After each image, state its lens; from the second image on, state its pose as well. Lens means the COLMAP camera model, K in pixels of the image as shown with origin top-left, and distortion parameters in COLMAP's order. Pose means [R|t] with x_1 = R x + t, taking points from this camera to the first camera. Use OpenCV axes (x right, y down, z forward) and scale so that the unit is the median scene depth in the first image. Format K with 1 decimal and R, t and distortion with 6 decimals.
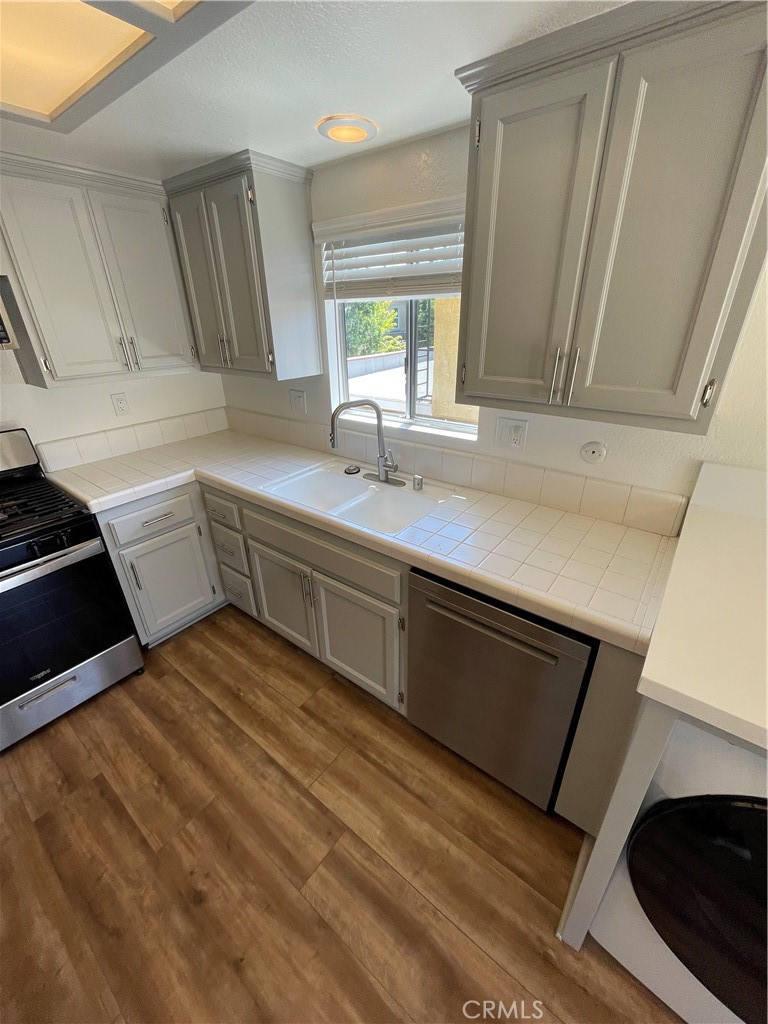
lens RADIAL K [[413.3, 0, 384.0], [0, 413.3, 512.0], [0, 0, 1]] dist [-0.001594, -0.000525]
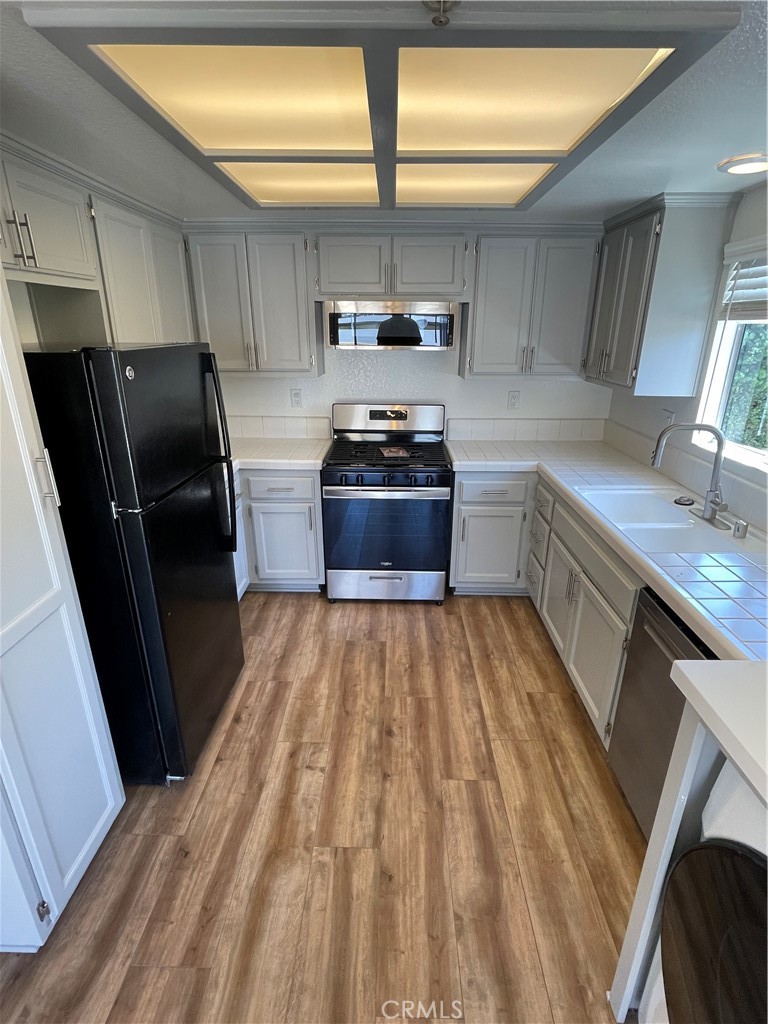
lens RADIAL K [[509.3, 0, 384.0], [0, 509.3, 512.0], [0, 0, 1]] dist [-0.004809, -0.000950]
pose [[0.595684, 0.291867, -0.748314, 0.431736], [-0.358554, 0.930293, 0.077423, 0.079836], [0.718748, 0.222191, 0.658811, -0.222798]]
